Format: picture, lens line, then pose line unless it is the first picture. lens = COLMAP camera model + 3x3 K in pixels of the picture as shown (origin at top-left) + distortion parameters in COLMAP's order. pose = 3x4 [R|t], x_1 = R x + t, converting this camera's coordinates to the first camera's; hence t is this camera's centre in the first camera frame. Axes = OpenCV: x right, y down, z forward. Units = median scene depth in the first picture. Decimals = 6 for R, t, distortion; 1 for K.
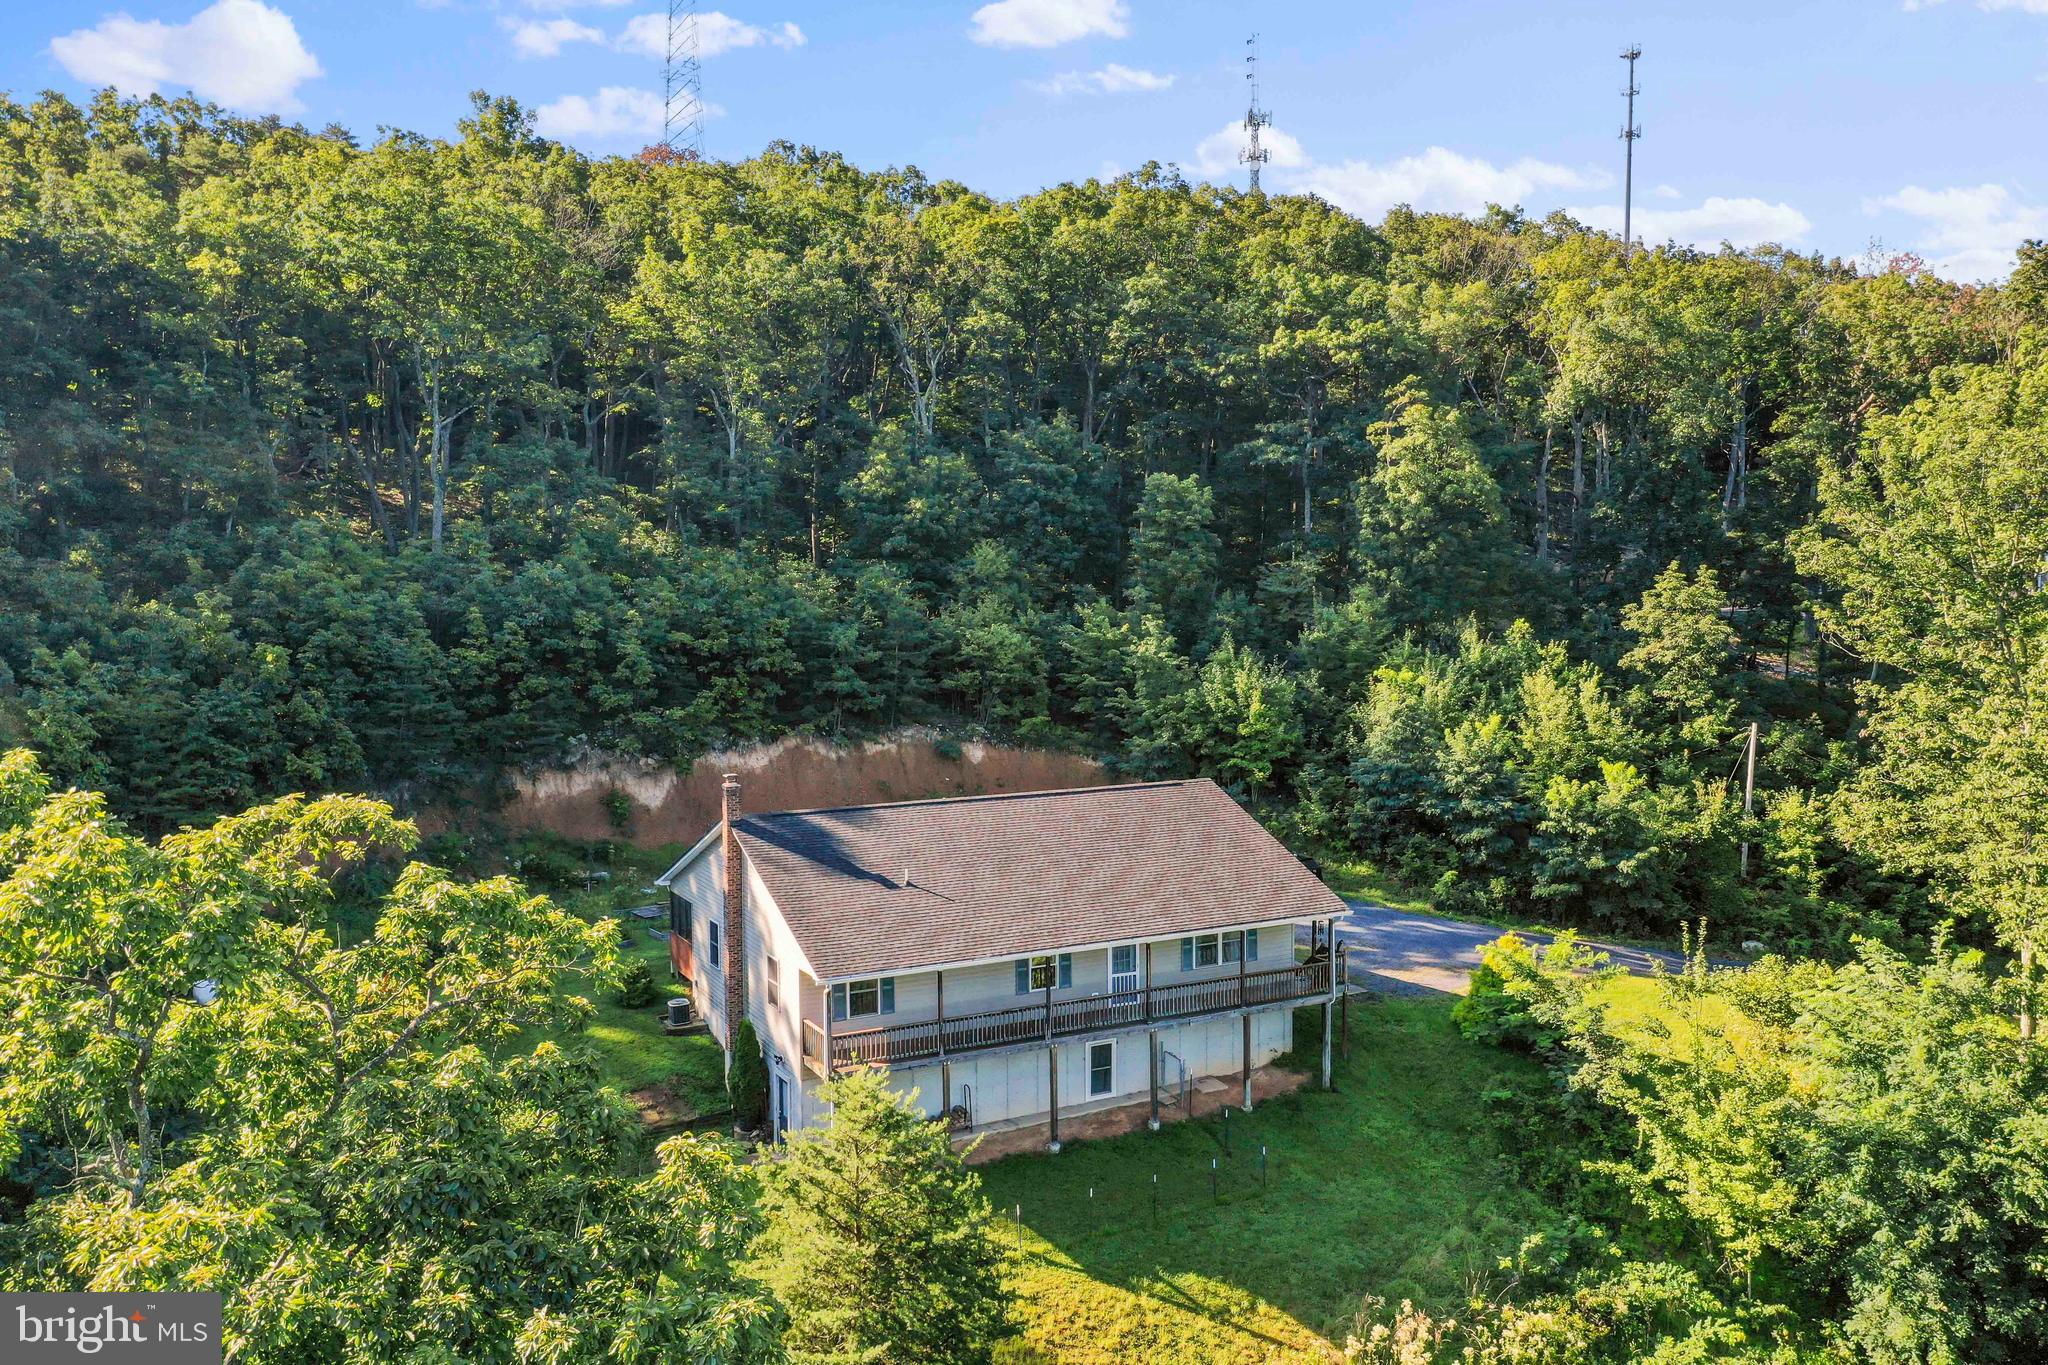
lens RADIAL K [[1619.1, 0, 1027.6], [0, 1619.1, 699.4], [0, 0, 1]] dist [0.002326, 0.009511]
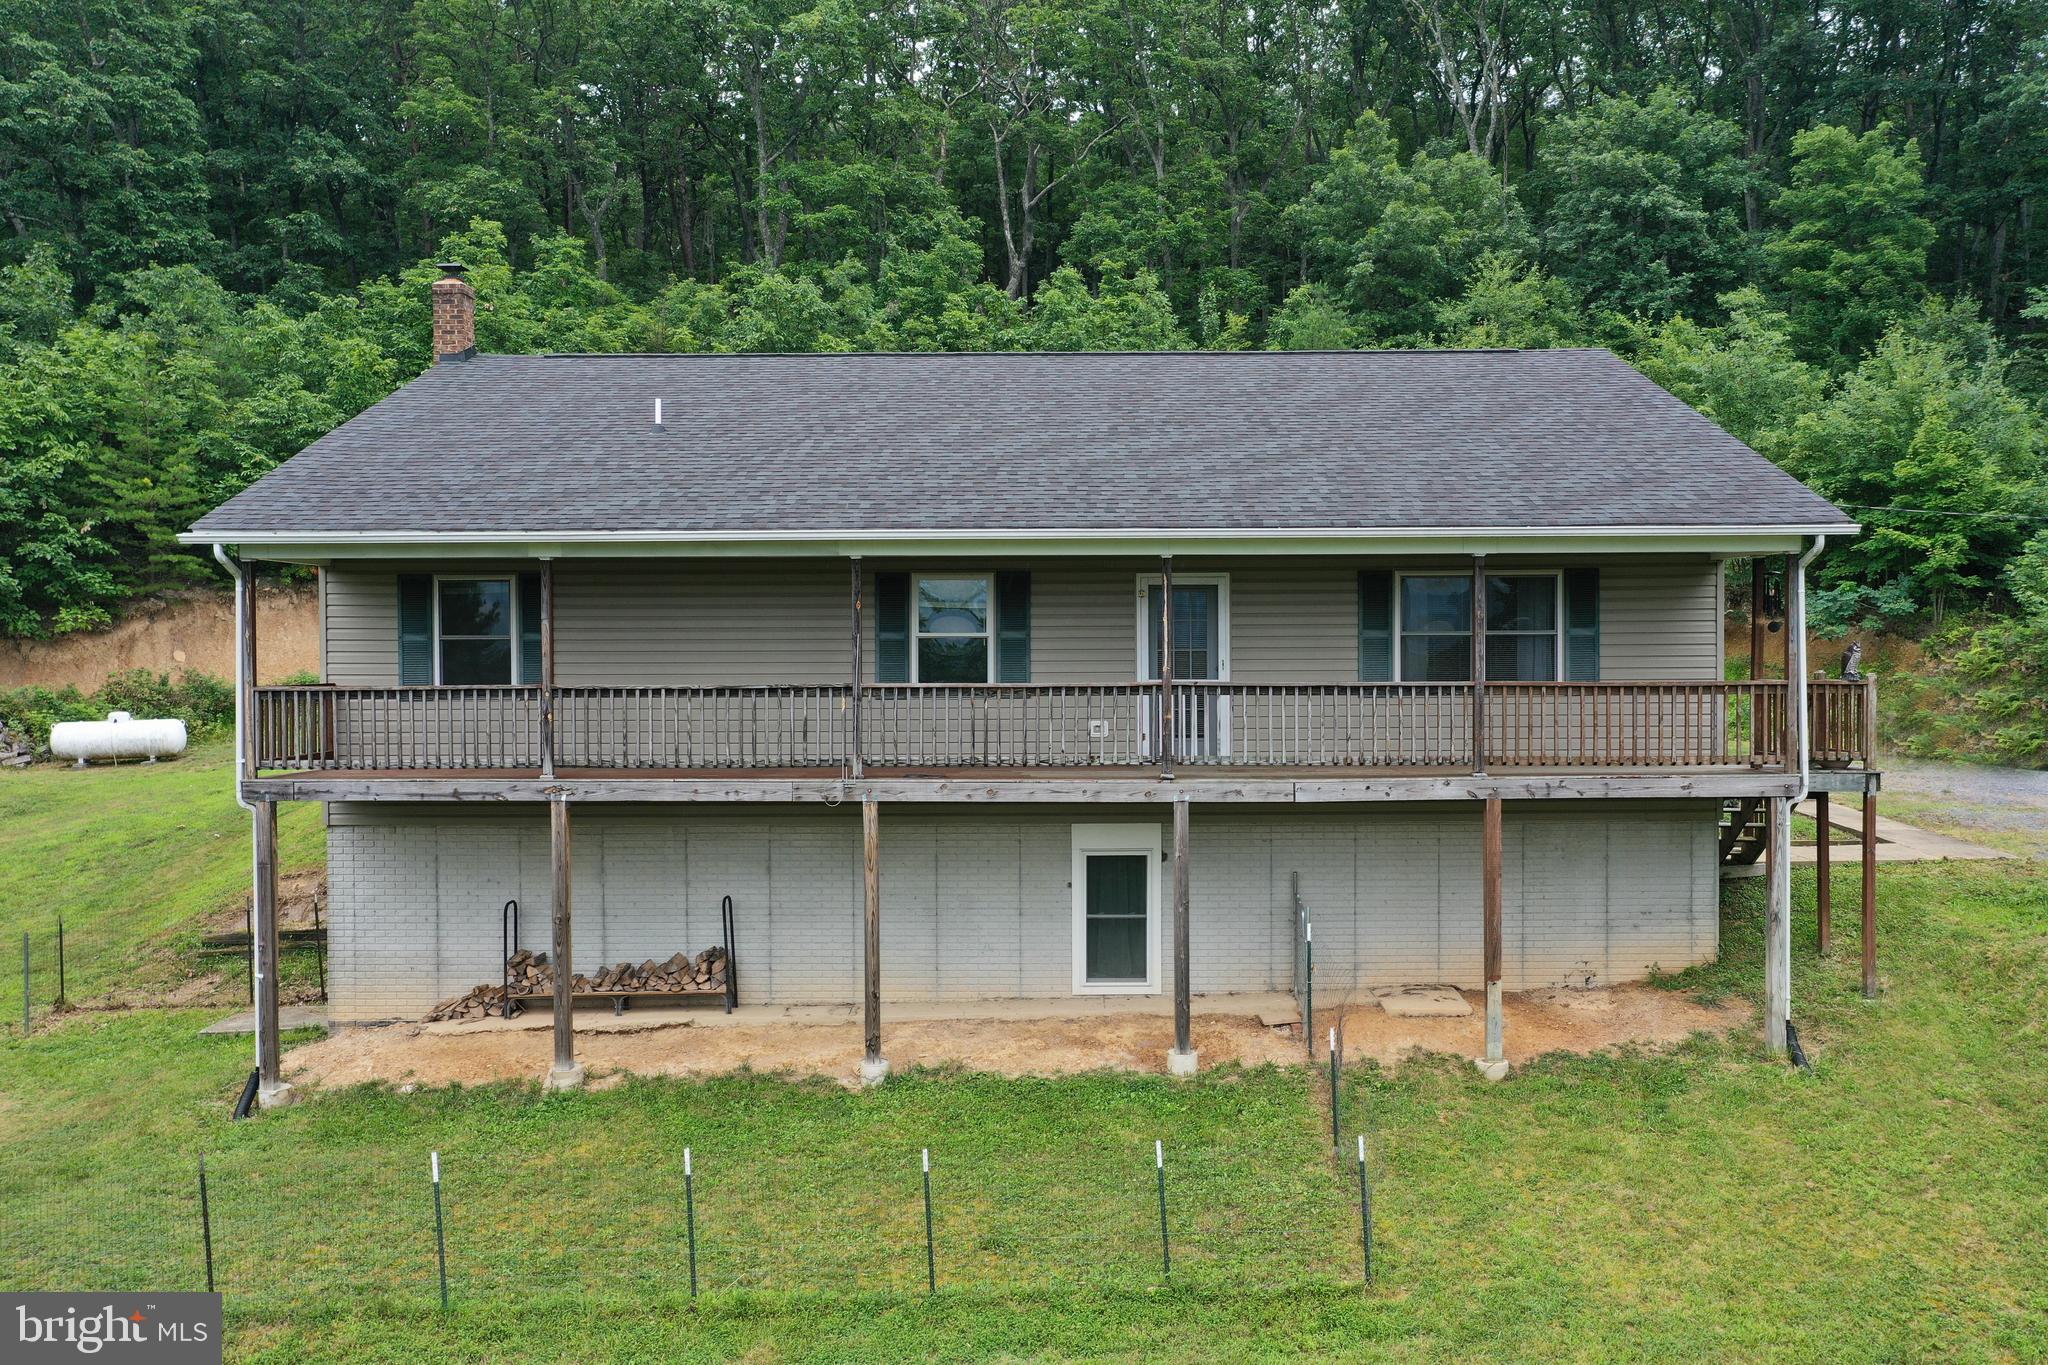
lens RADIAL K [[1619.1, 0, 1027.6], [0, 1619.1, 699.4], [0, 0, 1]] dist [0.002326, 0.009511]
pose [[0.875430, 0.014714, -0.483120, 0.141410], [-0.037351, 0.998607, -0.037268, 0.123600], [0.481899, 0.050671, 0.874761, 0.415023]]
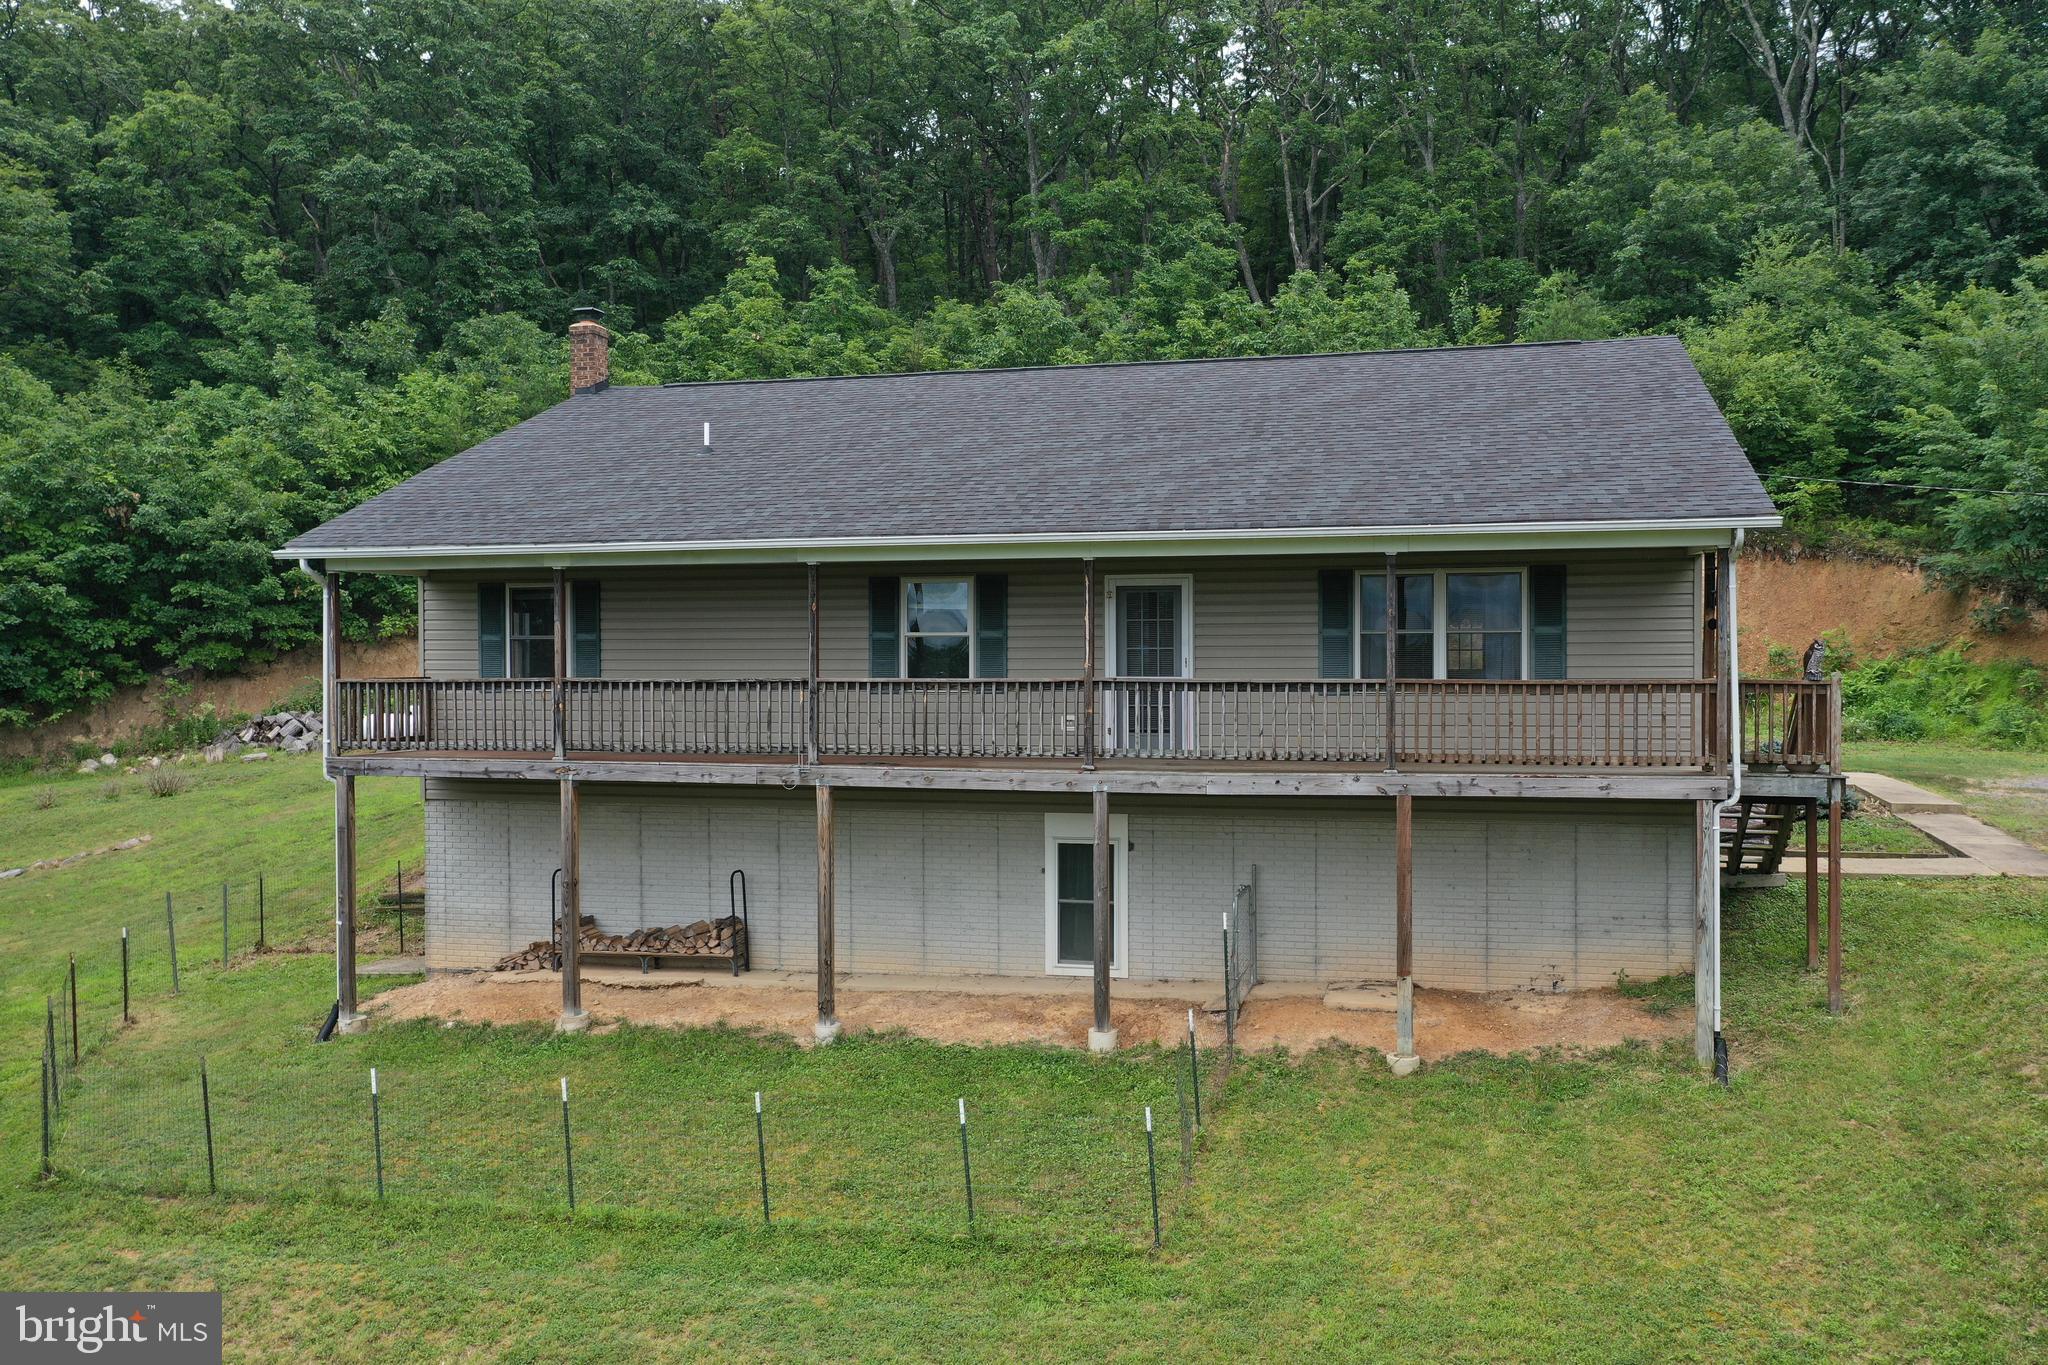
lens RADIAL K [[1619.1, 0, 1027.6], [0, 1619.1, 699.4], [0, 0, 1]] dist [0.002326, 0.009511]
pose [[0.735458, 0.019074, -0.677302, 0.205410], [-0.052778, 0.998179, -0.029199, 0.122583], [0.675512, 0.057221, 0.735125, 0.441584]]
